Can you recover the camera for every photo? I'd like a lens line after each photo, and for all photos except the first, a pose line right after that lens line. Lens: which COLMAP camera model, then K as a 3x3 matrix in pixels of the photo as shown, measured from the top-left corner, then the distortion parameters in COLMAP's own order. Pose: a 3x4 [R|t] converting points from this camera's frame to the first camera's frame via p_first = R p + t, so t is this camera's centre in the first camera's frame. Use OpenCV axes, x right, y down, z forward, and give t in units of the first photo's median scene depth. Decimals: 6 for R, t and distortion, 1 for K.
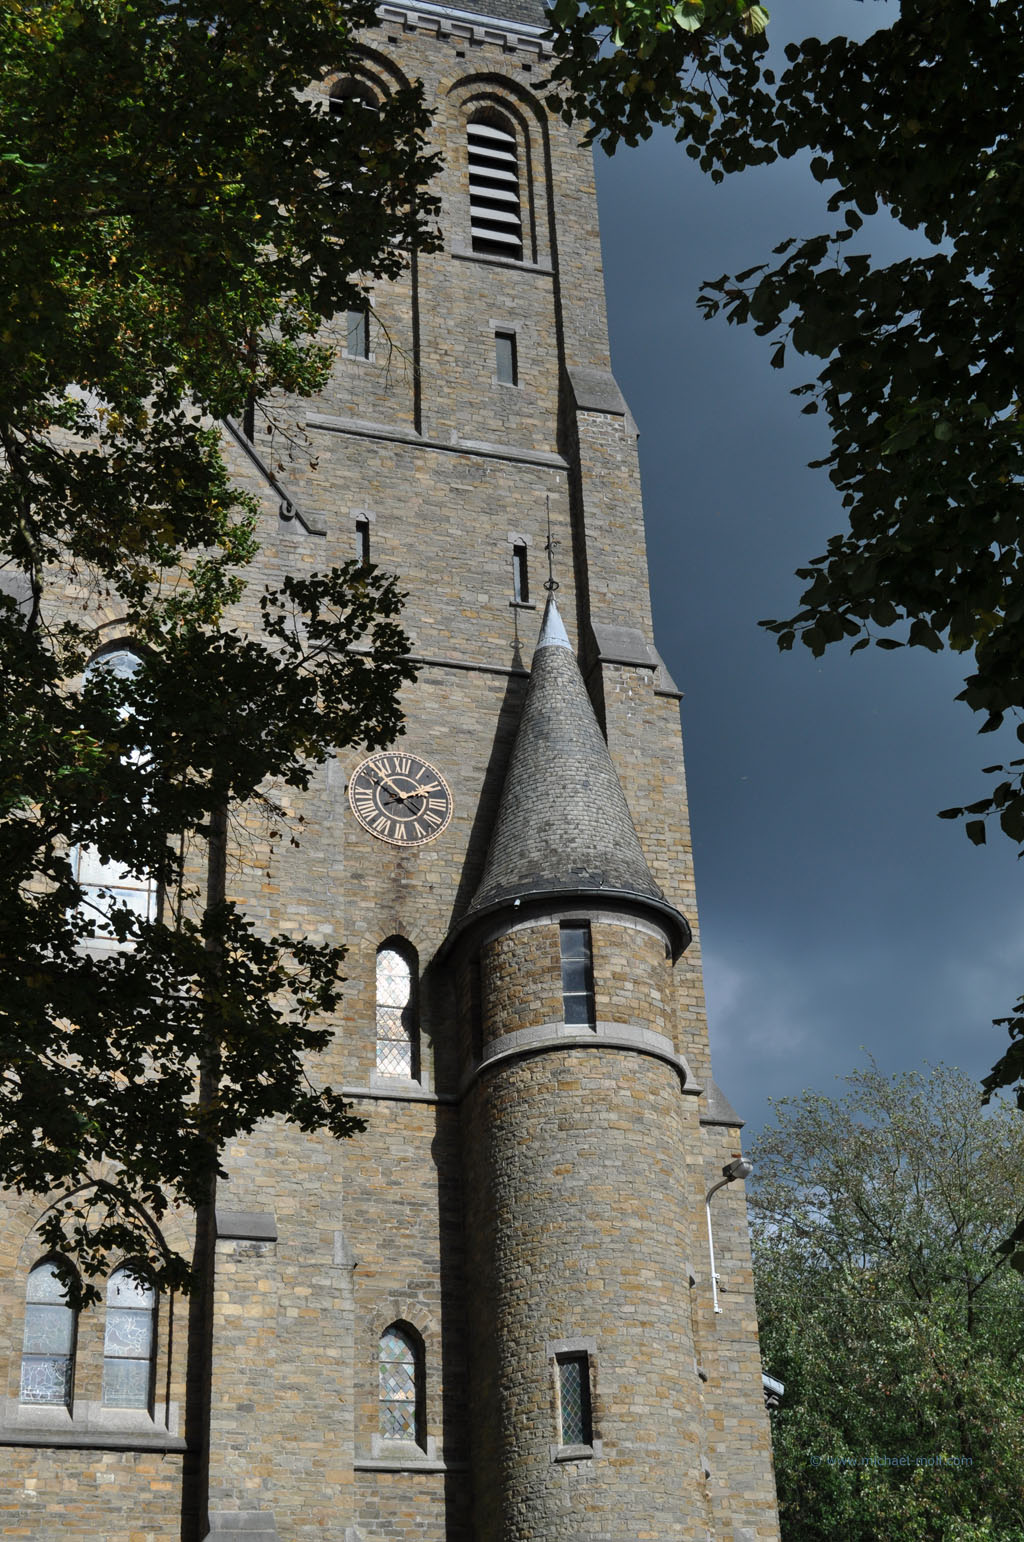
lens RADIAL K [[2214.0, 0, 512.0], [0, 2214.0, 771.0], [0, 0, 1]] dist [-0.016049, 0.038510]
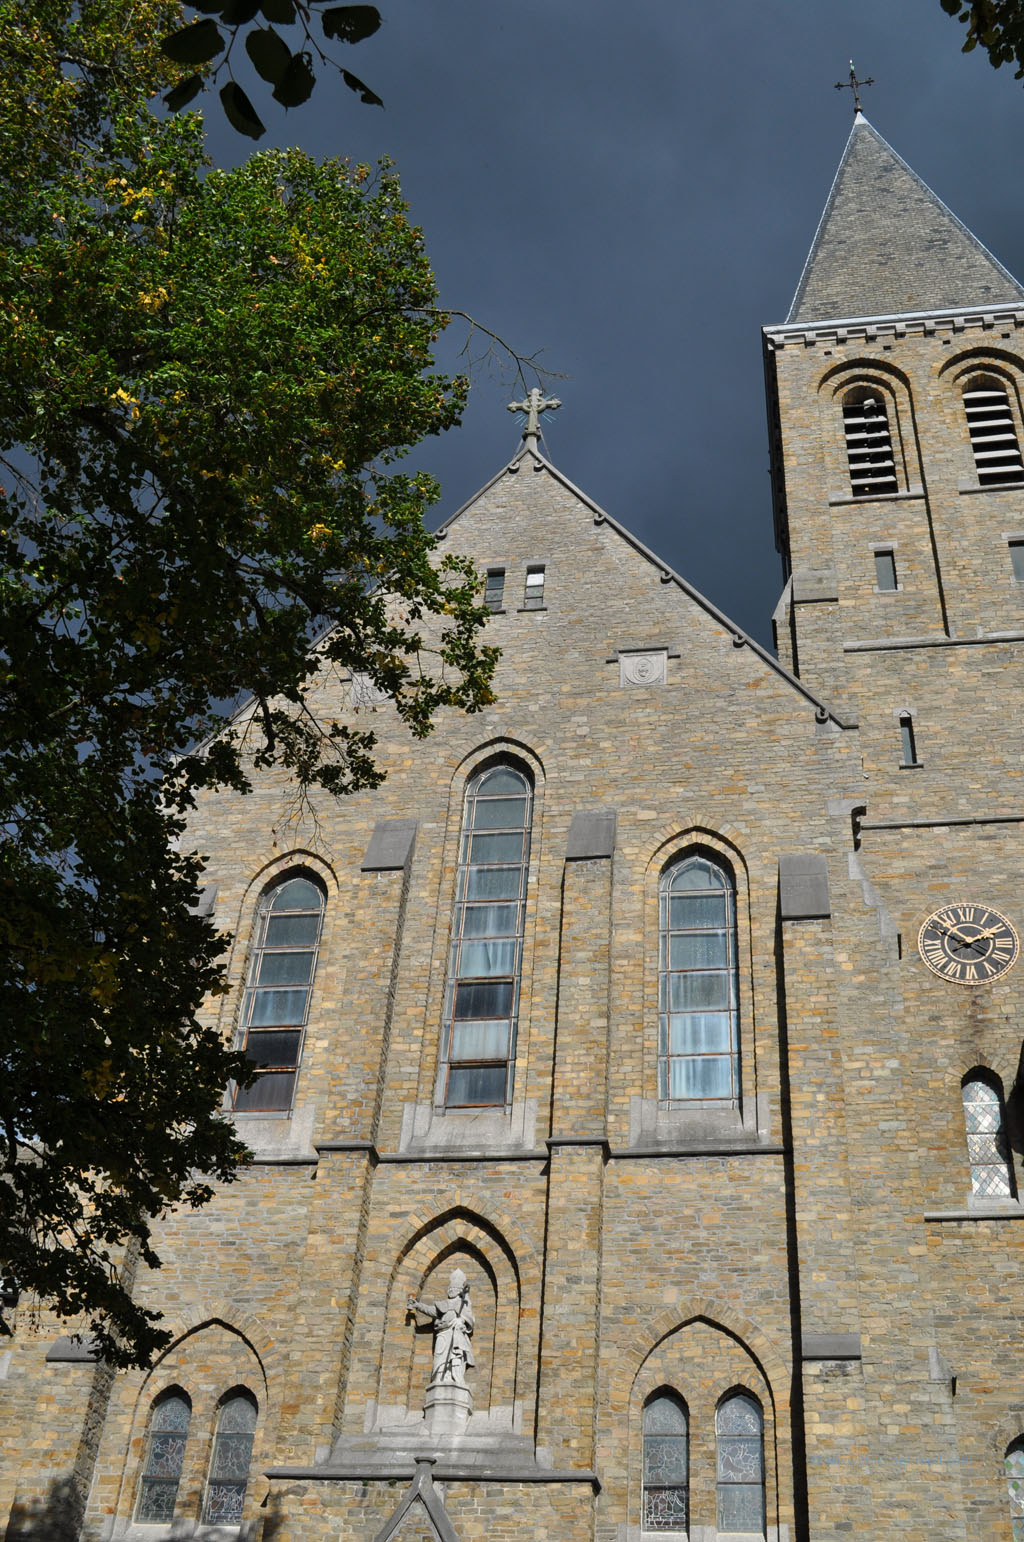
lens RADIAL K [[1654.0, 0, 512.0], [0, 1654.0, 771.0], [0, 0, 1]] dist [-0.053535, 0.017534]
pose [[0.889062, -0.219944, -0.401488, 0.098321], [0.145872, 0.967416, -0.206950, 0.068104], [0.433923, 0.125425, 0.892177, 0.175797]]
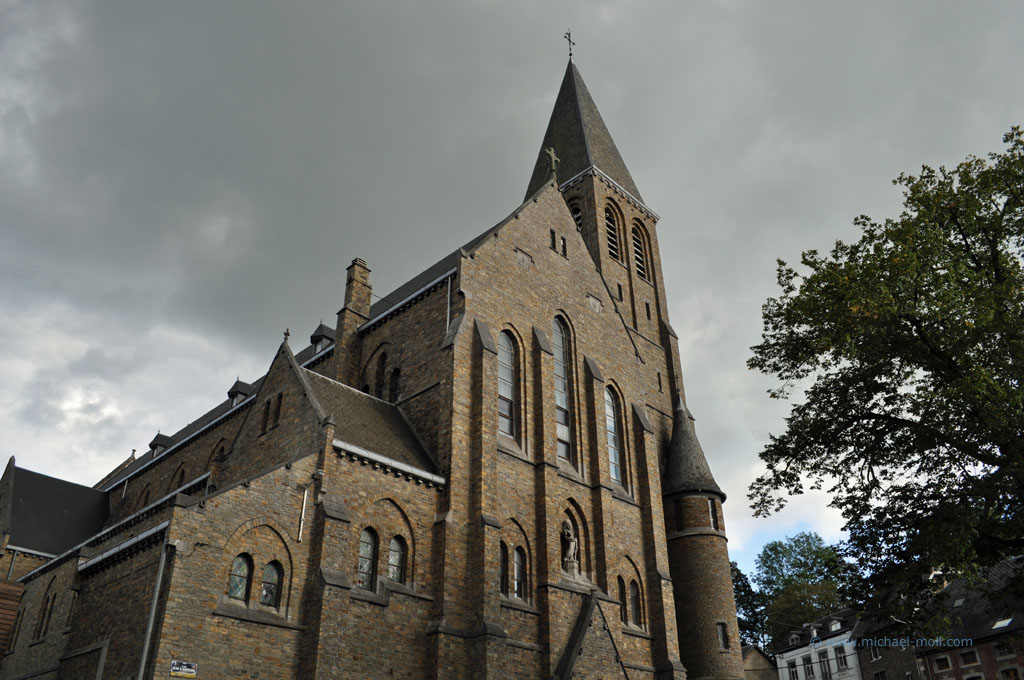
lens RADIAL K [[793.4, 0, 512.0], [0, 793.4, 340.0], [0, 0, 1]] dist [-0.058058, -0.000696]
pose [[0.876615, 0.277703, 0.392973, -0.775723], [-0.266935, 0.960130, -0.083039, 0.013439], [-0.400366, -0.032105, 0.915793, -0.023668]]
